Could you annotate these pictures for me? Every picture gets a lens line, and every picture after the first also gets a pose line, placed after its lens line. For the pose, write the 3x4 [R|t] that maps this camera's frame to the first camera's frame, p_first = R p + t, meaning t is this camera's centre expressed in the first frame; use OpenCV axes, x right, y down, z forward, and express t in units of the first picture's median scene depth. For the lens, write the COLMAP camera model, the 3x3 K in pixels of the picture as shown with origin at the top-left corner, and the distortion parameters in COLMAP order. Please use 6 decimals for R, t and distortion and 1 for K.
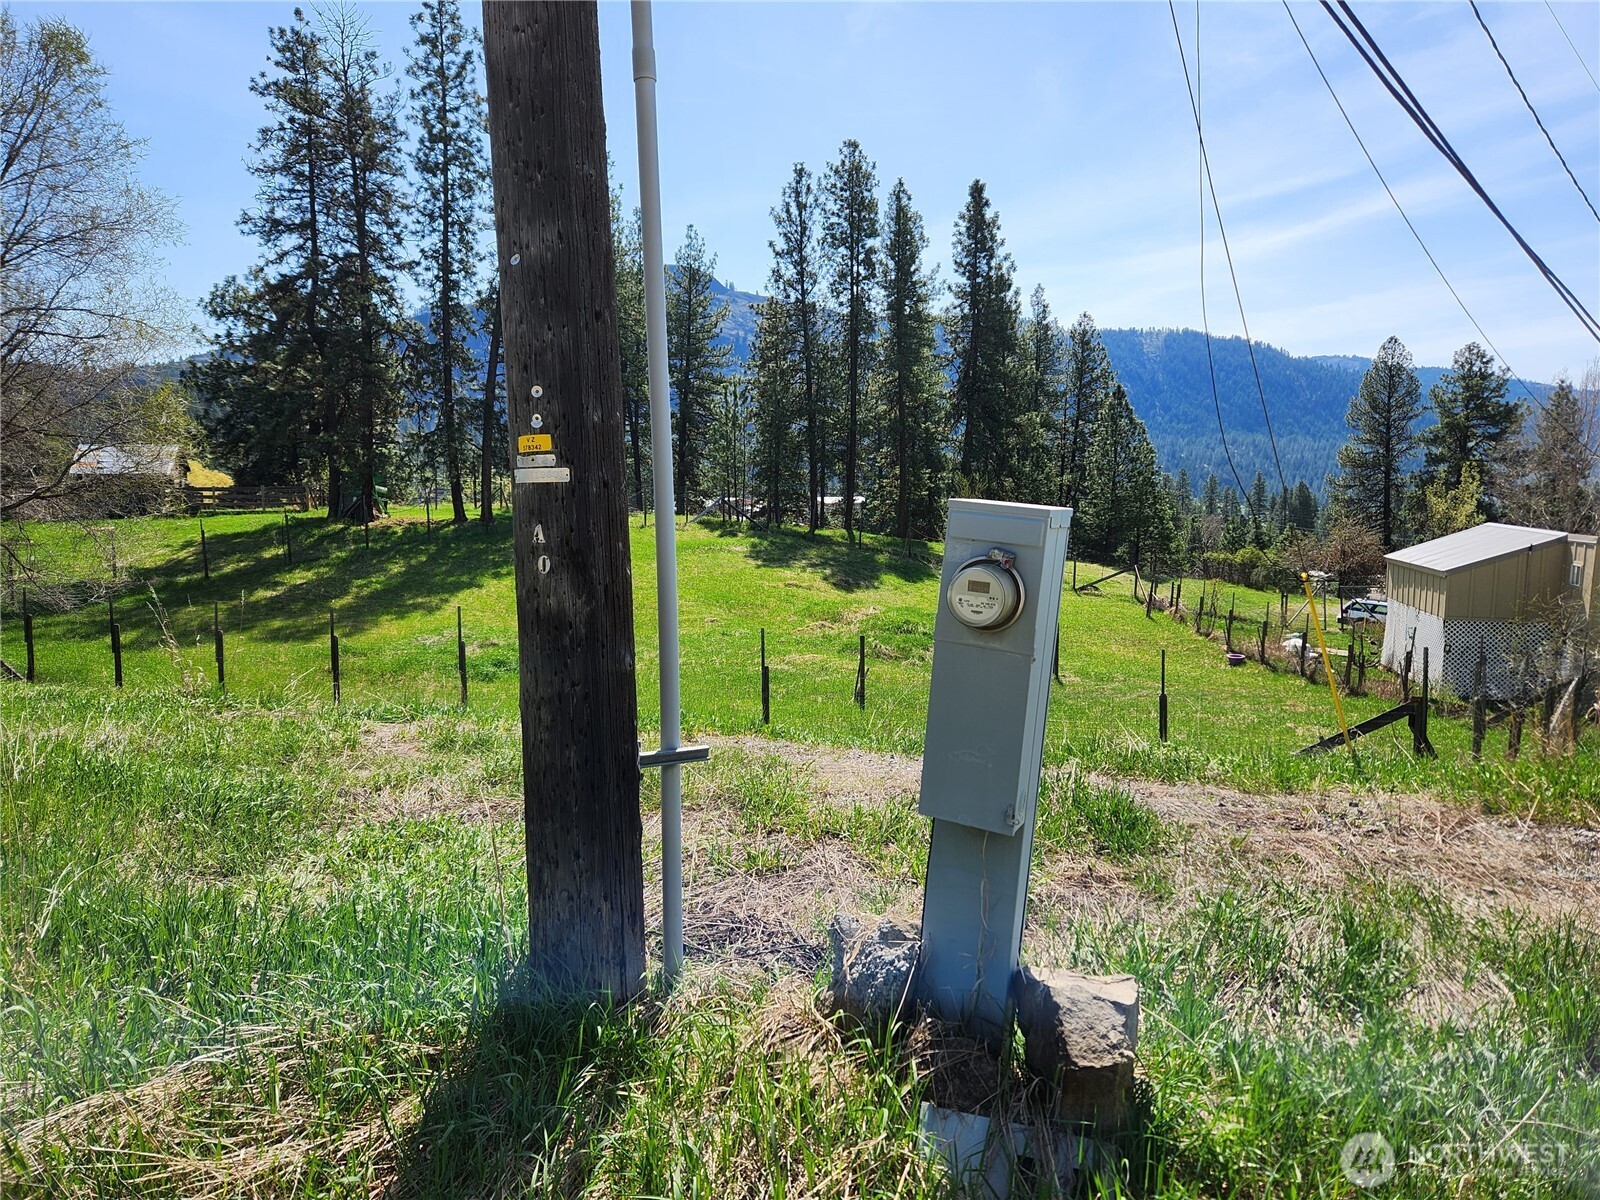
lens RADIAL K [[1016.5, 0, 797.2], [0, 1016.5, 605.5], [0, 0, 1]] dist [0.080691, -0.063124]
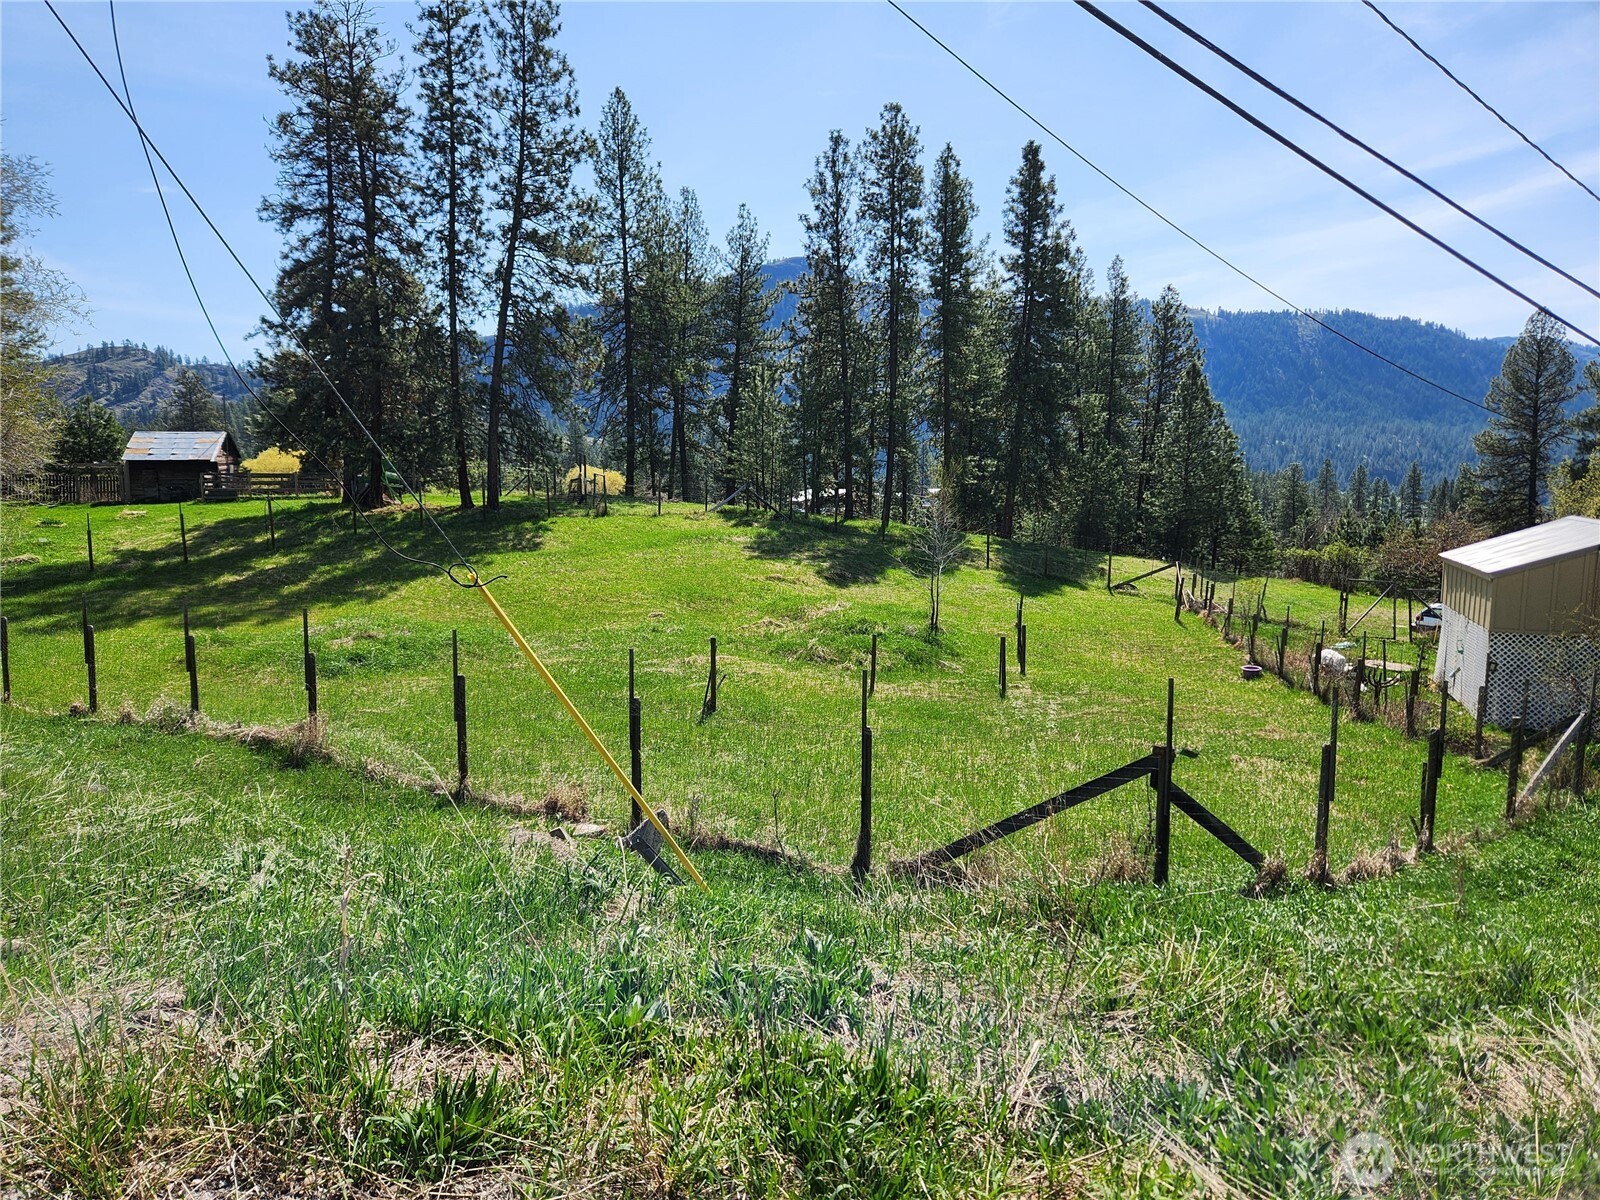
lens RADIAL K [[1016.5, 0, 797.2], [0, 1016.5, 605.5], [0, 0, 1]] dist [0.080691, -0.063124]
pose [[0.991422, 0.018468, -0.129388, 0.095856], [-0.017609, 0.999815, 0.007780, -0.001950], [0.129508, -0.005435, 0.991563, 0.057123]]
